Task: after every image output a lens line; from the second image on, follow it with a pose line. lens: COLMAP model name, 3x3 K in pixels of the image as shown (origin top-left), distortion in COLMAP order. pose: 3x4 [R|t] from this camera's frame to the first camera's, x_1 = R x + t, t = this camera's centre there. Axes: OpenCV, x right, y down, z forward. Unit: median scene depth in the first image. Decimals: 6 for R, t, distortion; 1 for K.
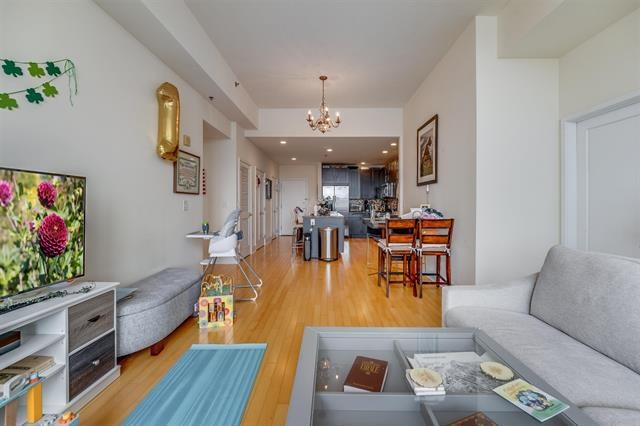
lens RADIAL K [[262.3, 0, 324.1], [0, 262.3, 205.2], [0, 0, 1]] dist [-0.001572, -0.000042]
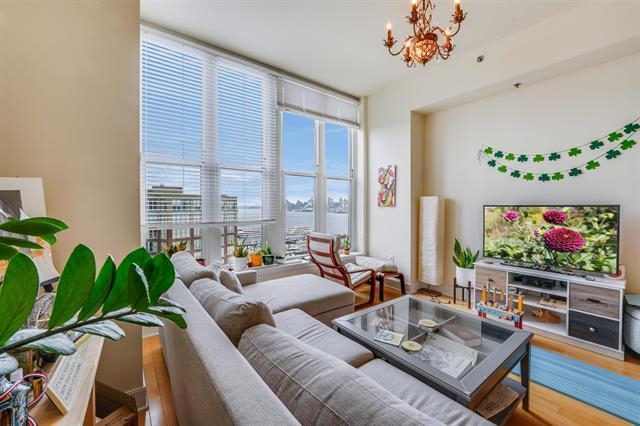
lens RADIAL K [[261.1, 0, 320.0], [0, 261.1, 208.2], [0, 0, 1]] dist [-0.002022, -0.000022]
pose [[-0.787741, -0.004640, -0.615990, 0.552431], [-0.008244, 0.999961, 0.003010, -0.036948], [0.615952, 0.007450, -0.787748, 0.516058]]
